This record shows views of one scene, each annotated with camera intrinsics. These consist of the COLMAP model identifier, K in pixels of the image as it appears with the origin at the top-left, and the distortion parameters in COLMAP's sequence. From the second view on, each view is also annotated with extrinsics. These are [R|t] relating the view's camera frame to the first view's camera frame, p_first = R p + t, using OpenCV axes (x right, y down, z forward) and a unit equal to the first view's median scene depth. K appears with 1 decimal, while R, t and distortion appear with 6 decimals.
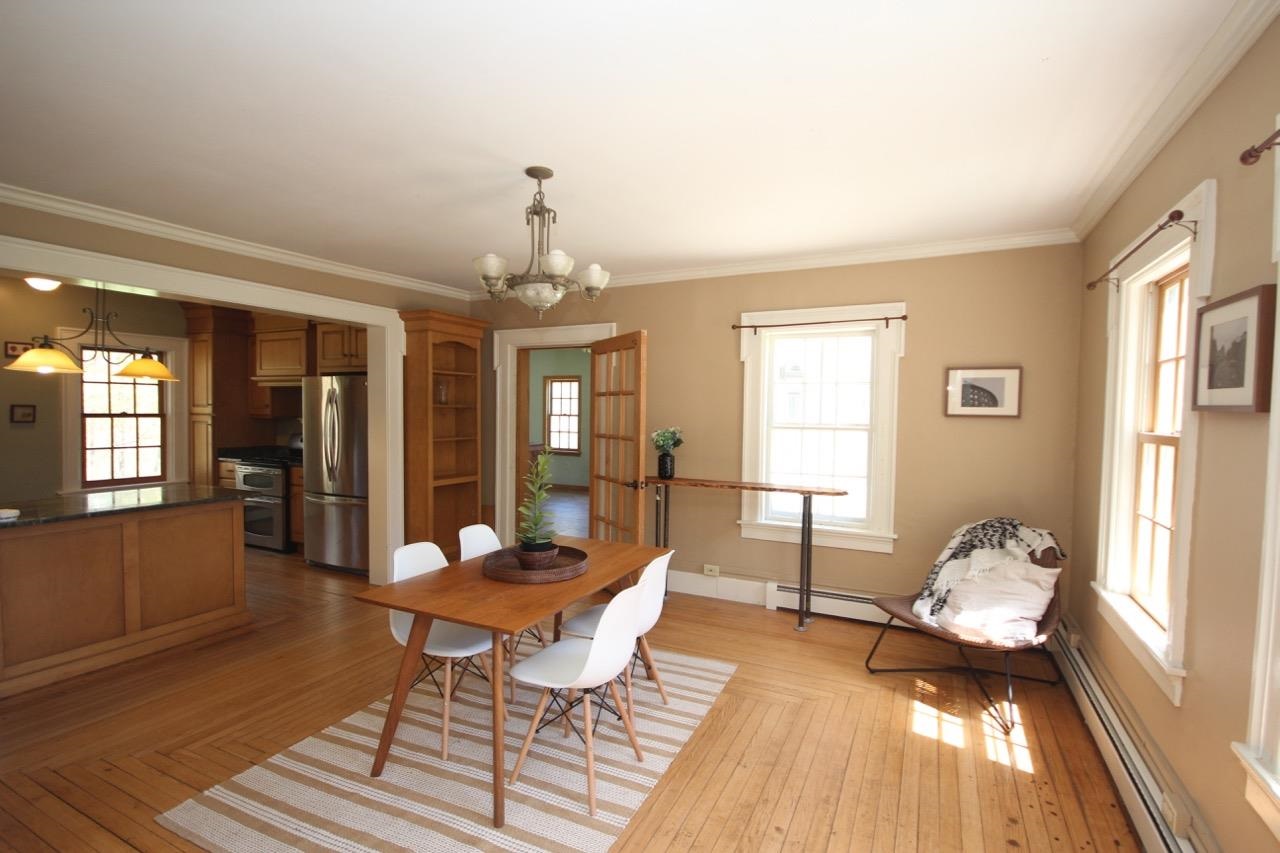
lens RADIAL K [[602.9, 0, 635.8], [0, 602.9, 433.7], [0, 0, 1]] dist [-0.000280, -0.000767]
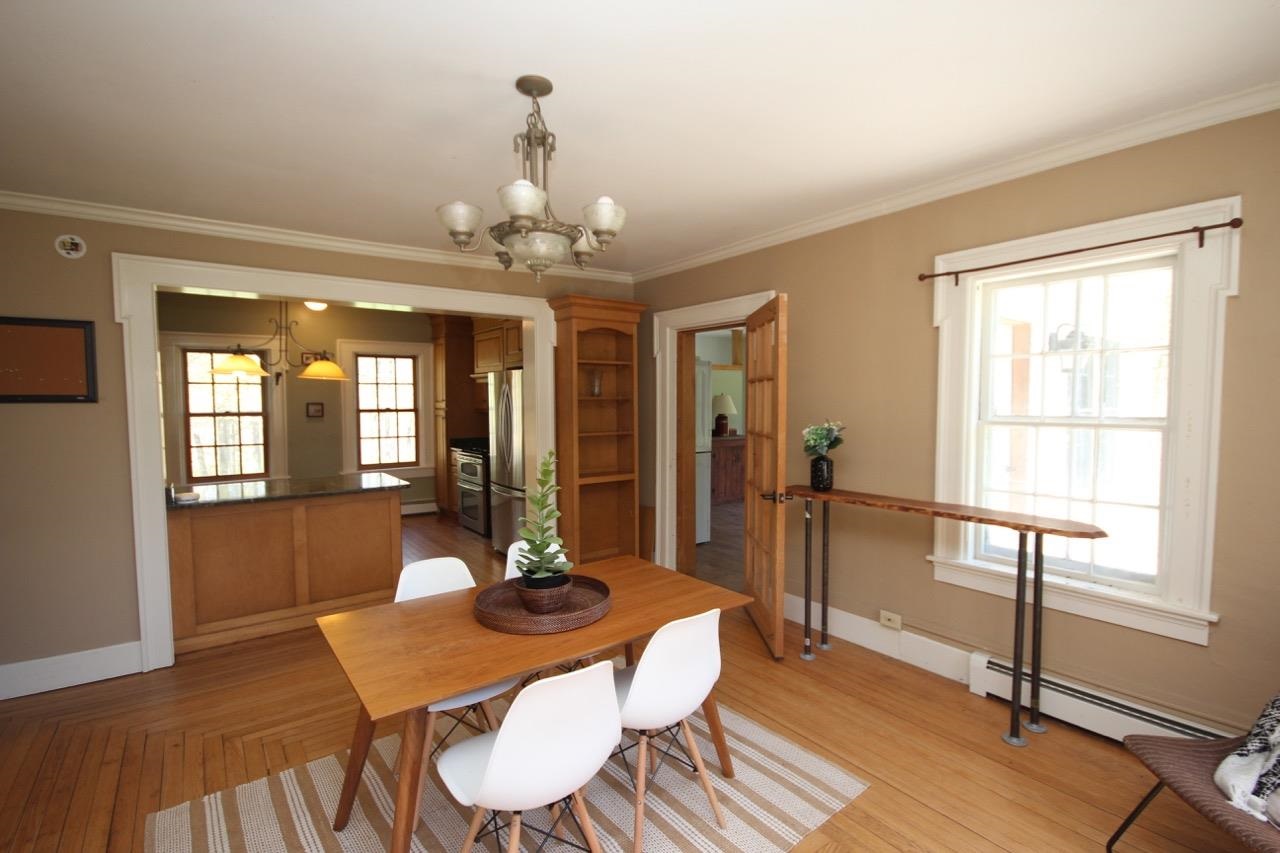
lens RADIAL K [[592.5, 0, 642.6], [0, 592.5, 430.7], [0, 0, 1]] dist [0.000648, -0.001036]
pose [[0.893148, 0.007594, -0.449698, 0.182578], [-0.002211, 0.999919, 0.012495, -0.008233], [0.449757, -0.010166, 0.893093, 0.242837]]
